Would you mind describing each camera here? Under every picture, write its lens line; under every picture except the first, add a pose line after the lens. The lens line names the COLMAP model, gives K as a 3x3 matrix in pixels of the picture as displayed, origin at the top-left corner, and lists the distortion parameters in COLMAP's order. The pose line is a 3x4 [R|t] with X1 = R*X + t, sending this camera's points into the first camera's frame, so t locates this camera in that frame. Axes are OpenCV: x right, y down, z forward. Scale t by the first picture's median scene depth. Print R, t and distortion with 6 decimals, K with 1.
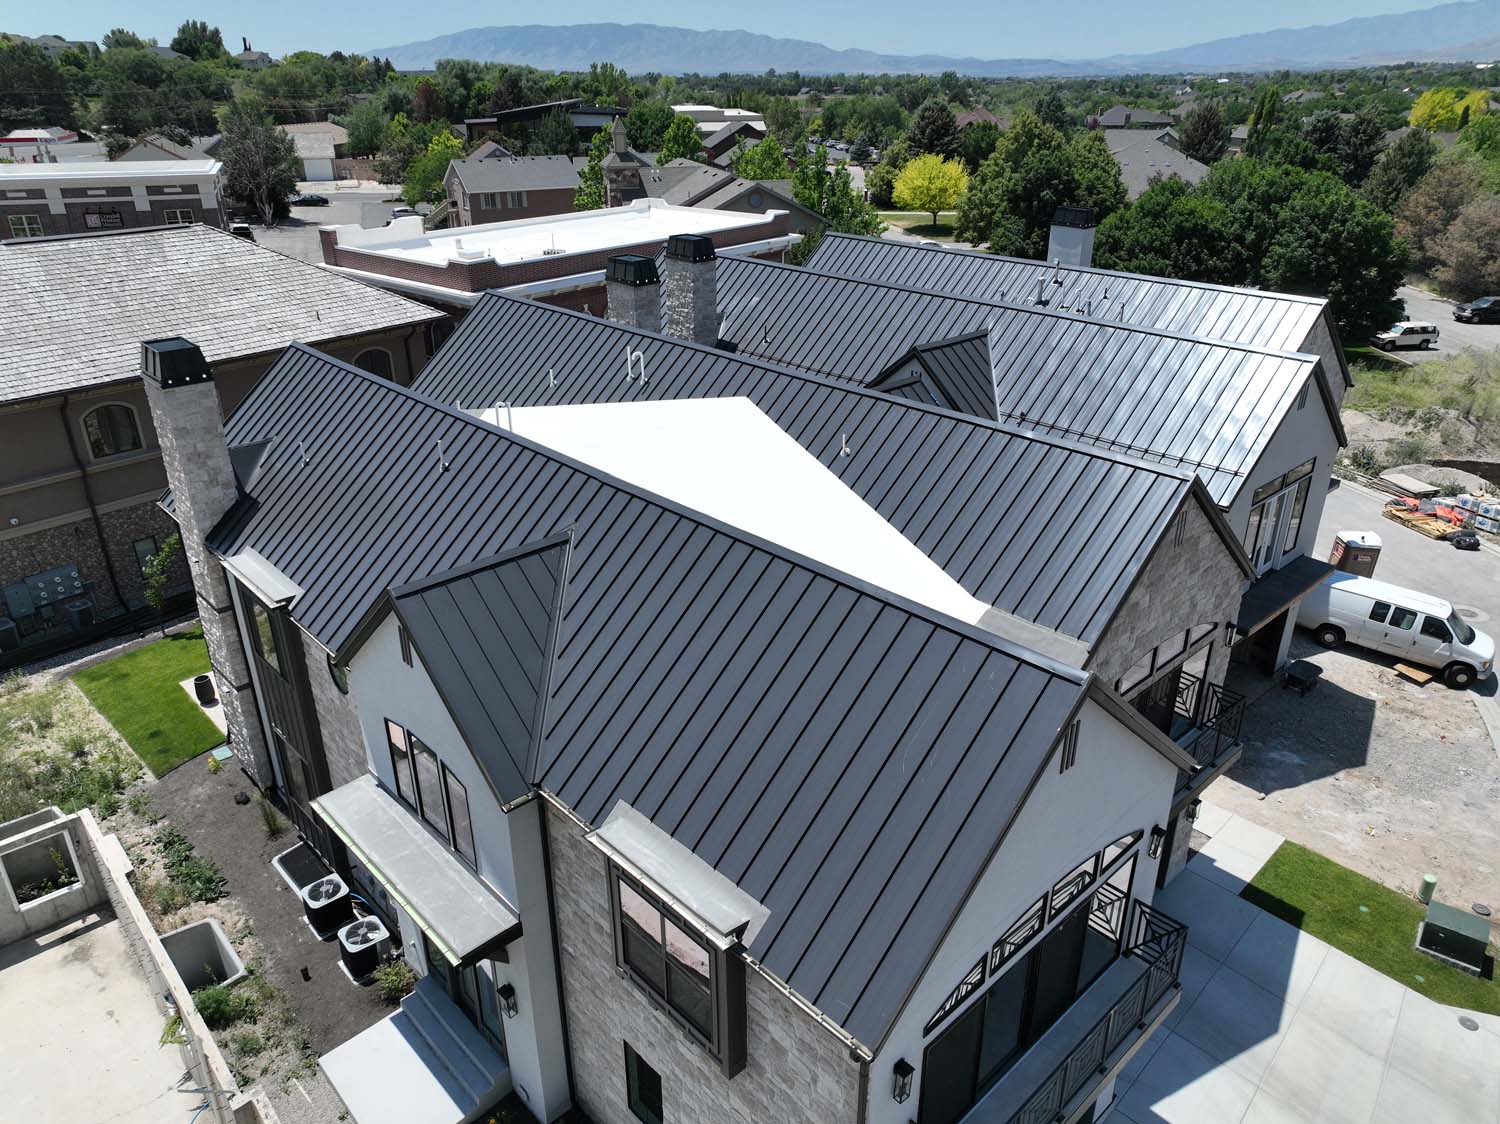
lens RADIAL K [[1058.0, 0, 745.8], [0, 1058.0, 566.0], [0, 0, 1]] dist [-0.001460, 0.020189]
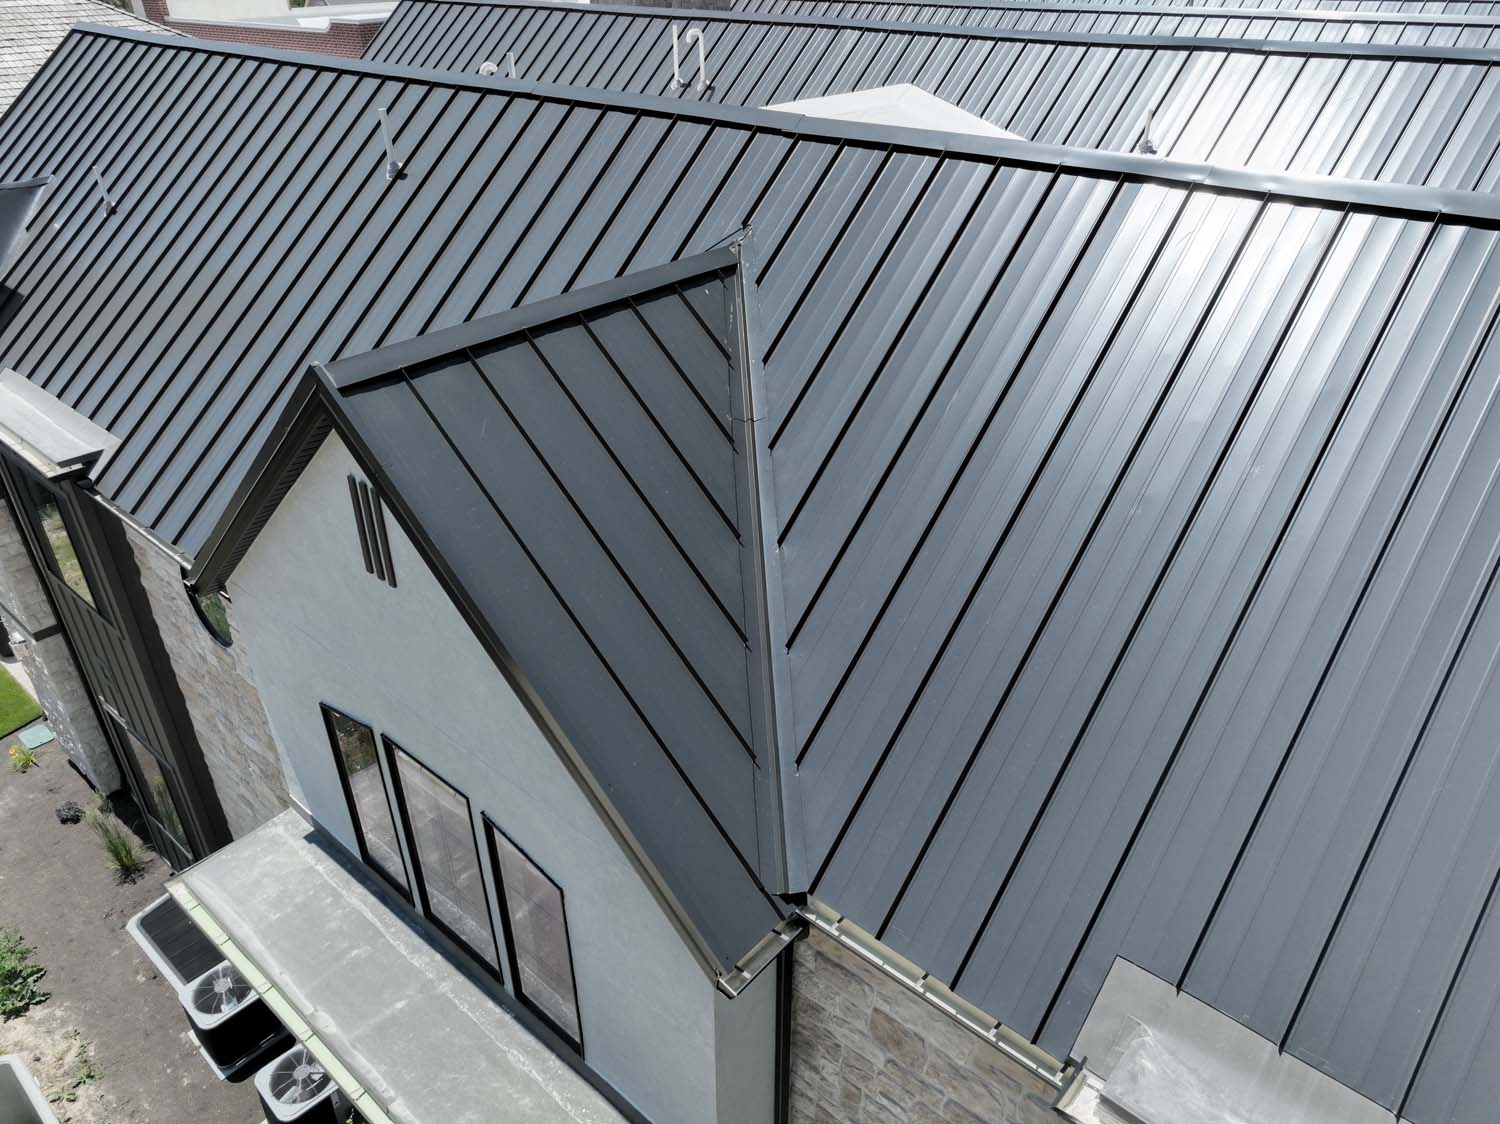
lens RADIAL K [[1058.0, 0, 743.6], [0, 1058.0, 567.7], [0, 0, 1]] dist [-0.001460, 0.020189]
pose [[0.995077, -0.051683, 0.084557, -0.171772], [0.042806, 0.993695, 0.103626, 0.042652], [-0.089380, -0.099496, 0.991016, 0.473871]]
